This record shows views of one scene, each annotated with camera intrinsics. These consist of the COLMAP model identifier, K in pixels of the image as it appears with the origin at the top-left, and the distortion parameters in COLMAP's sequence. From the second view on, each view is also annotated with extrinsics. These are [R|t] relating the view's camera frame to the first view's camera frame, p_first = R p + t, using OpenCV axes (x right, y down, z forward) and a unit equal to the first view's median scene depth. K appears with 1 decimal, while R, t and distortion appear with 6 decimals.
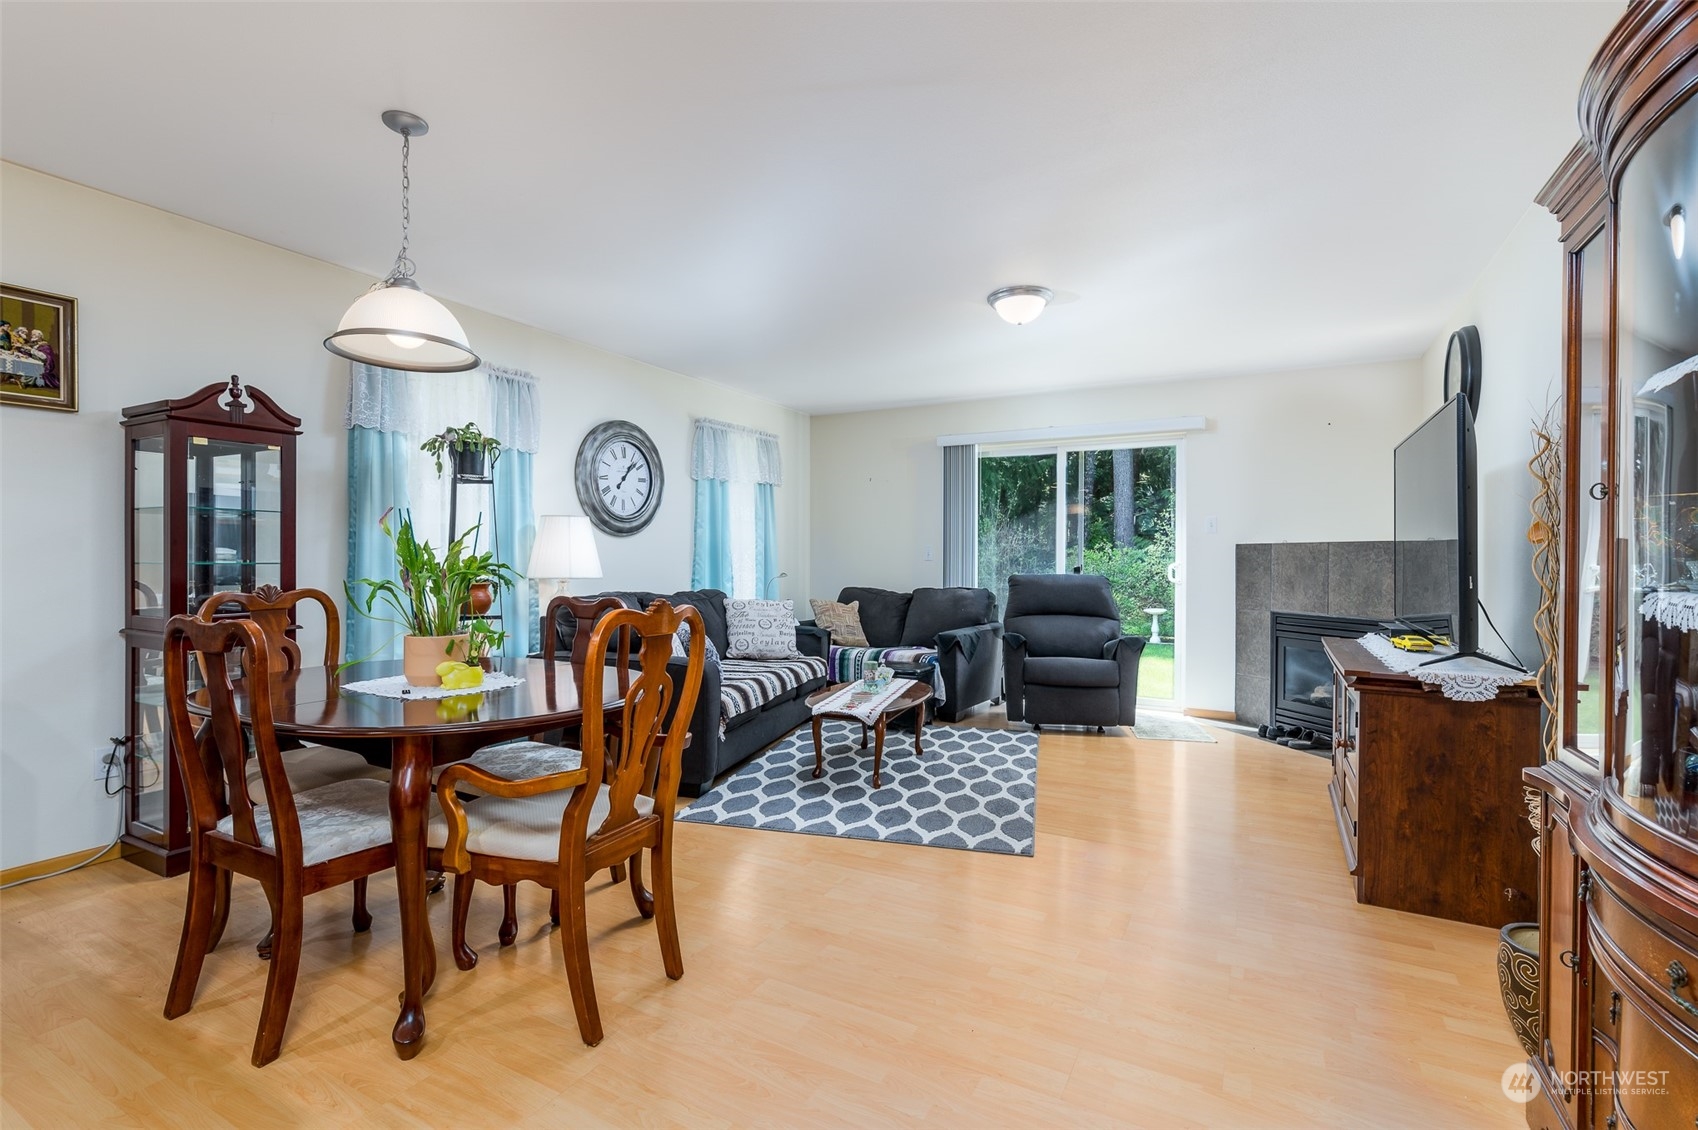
lens RADIAL K [[756.7, 0, 843.8], [0, 756.7, 562.8], [0, 0, 1]] dist [0.000287, 0.000052]
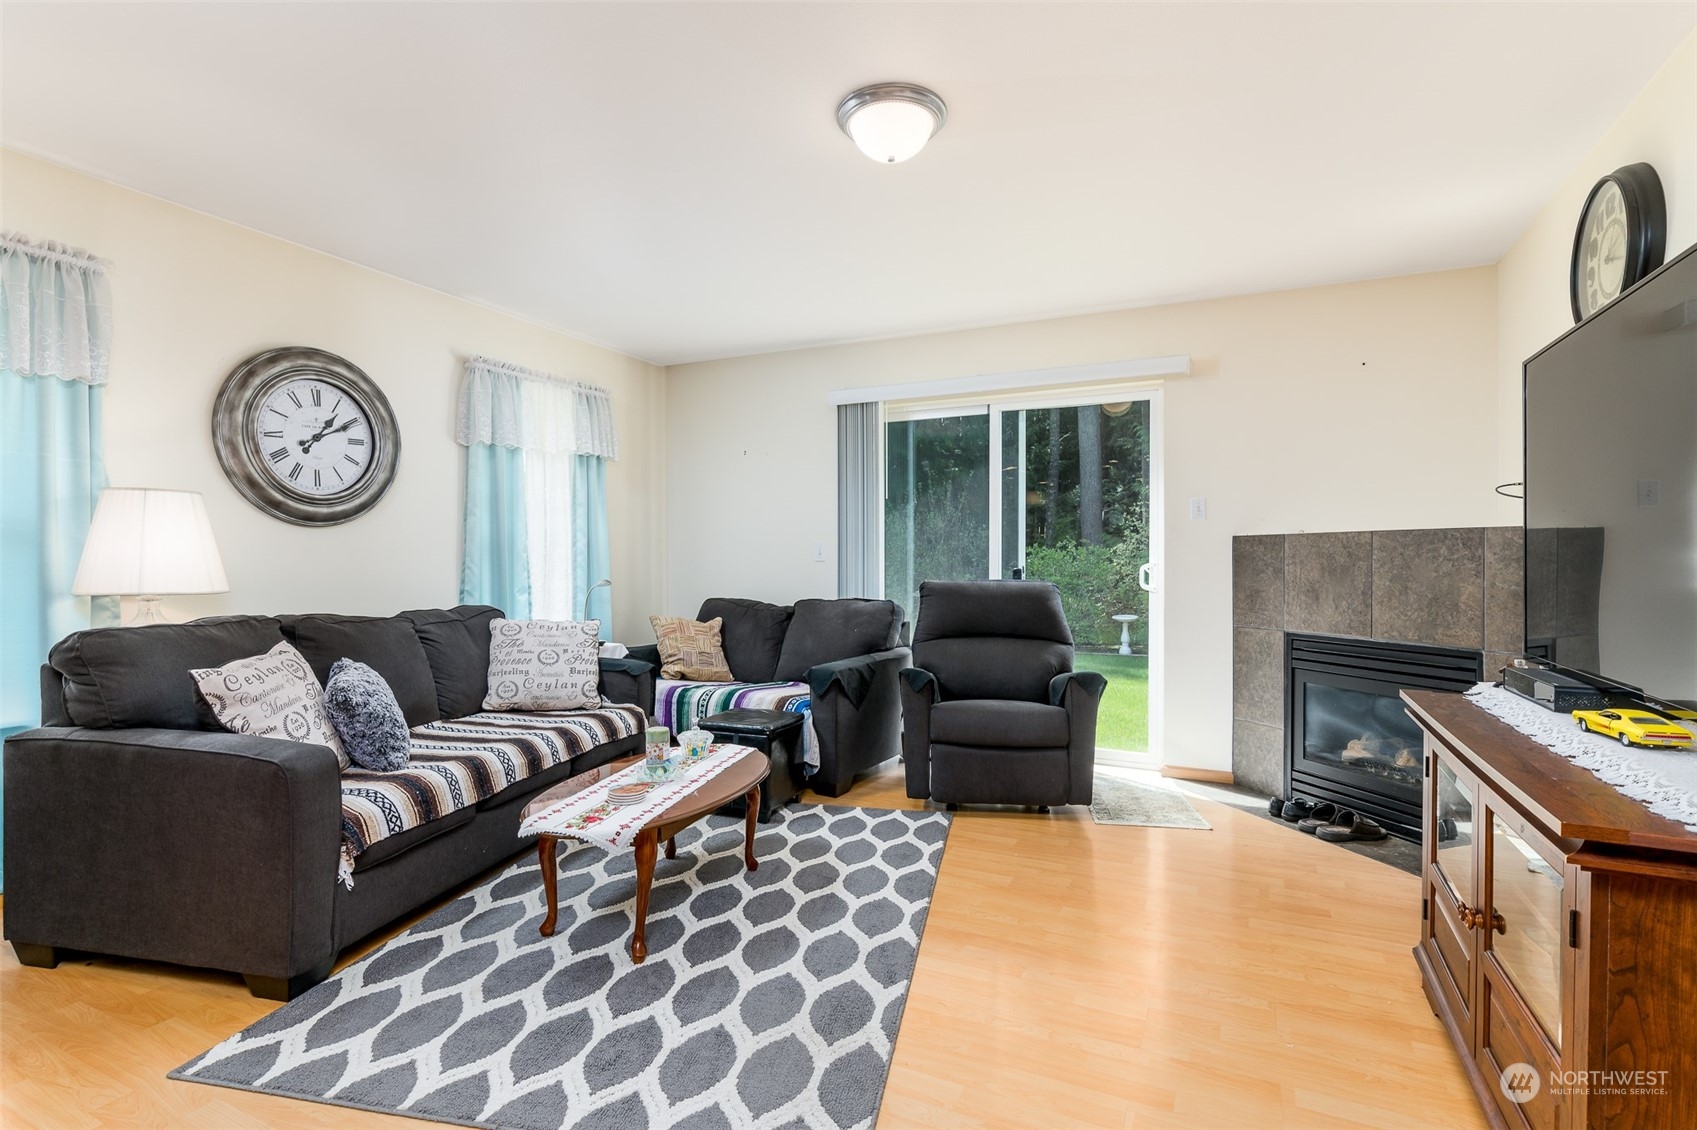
lens RADIAL K [[790.9, 0, 839.4], [0, 790.9, 561.6], [0, 0, 1]] dist [-0.003518, -0.001356]
pose [[0.999110, -0.004890, 0.041902, 0.125414], [0.005037, 0.999982, -0.003397, -0.000096], [-0.041885, 0.003605, 0.999116, 0.291393]]
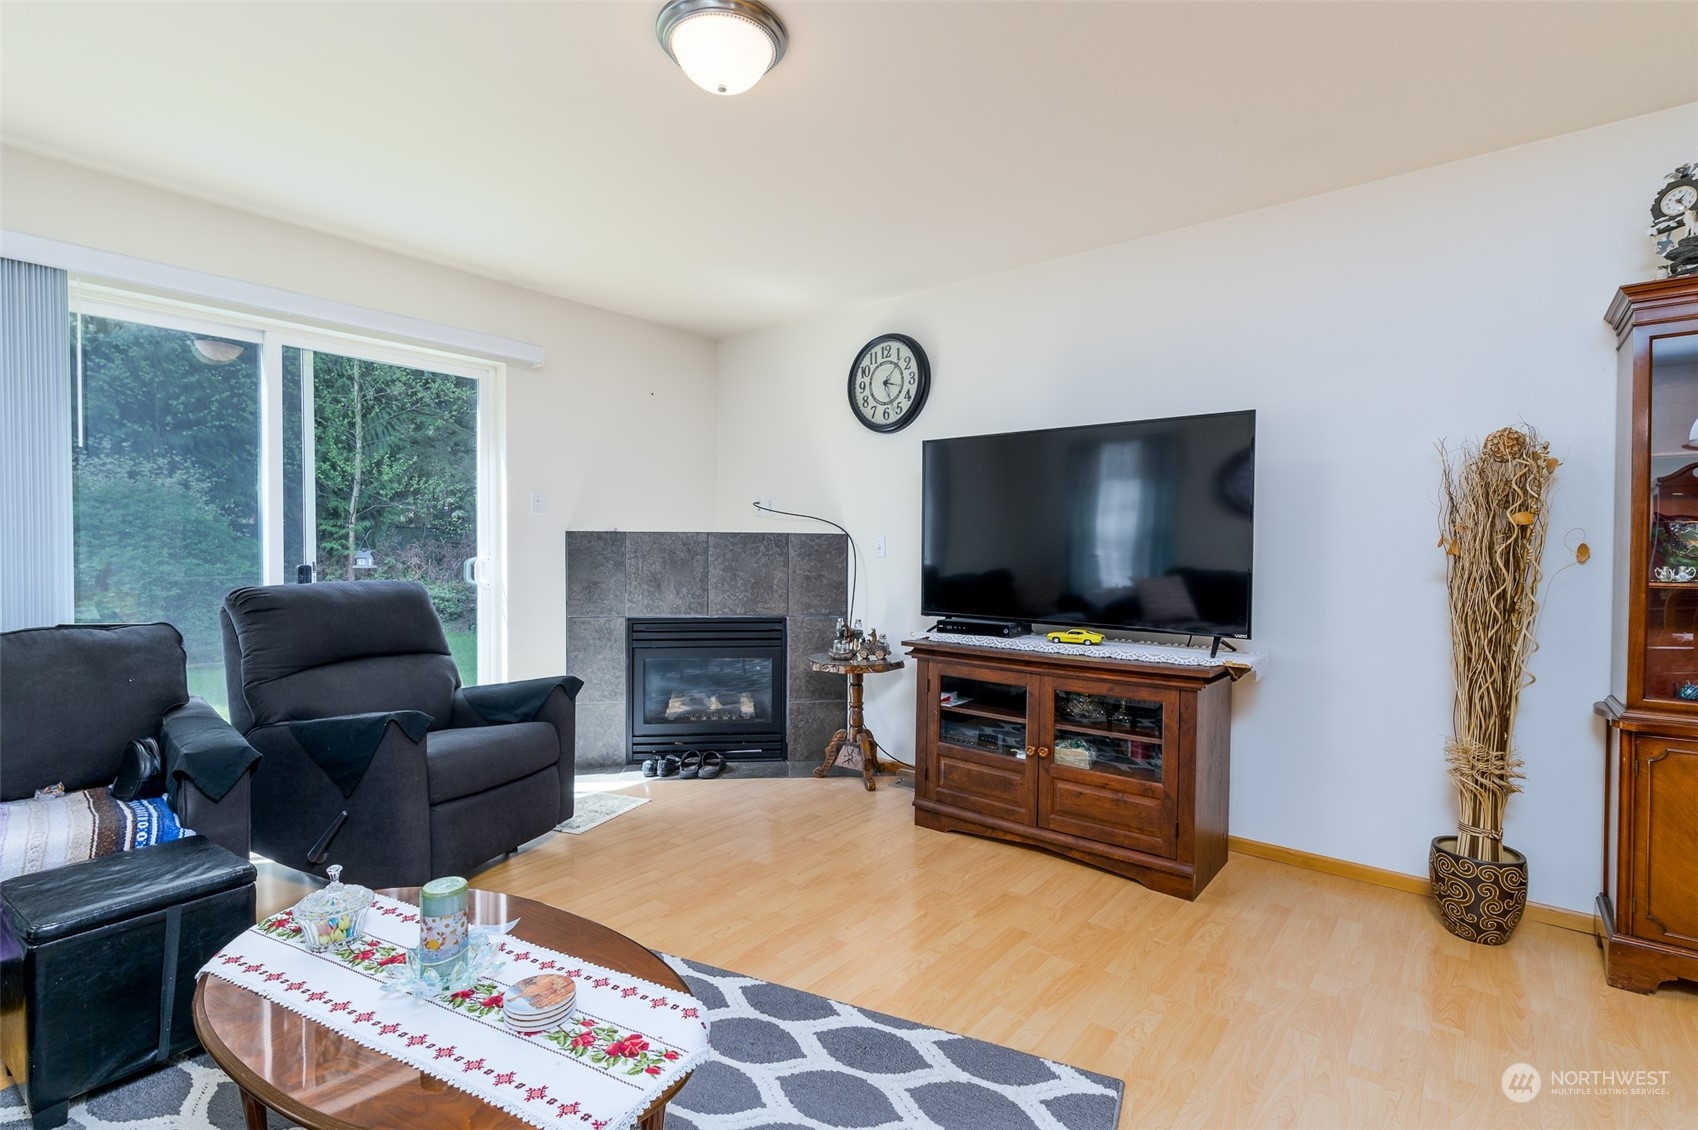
lens RADIAL K [[791.3, 0, 839.9], [0, 791.3, 561.6], [0, 0, 1]] dist [-0.003518, -0.001356]
pose [[0.183285, -0.018086, 0.982893, -0.210733], [0.001486, 0.999835, 0.018121, -0.009177], [-0.983059, -0.001860, 0.183282, 0.630087]]
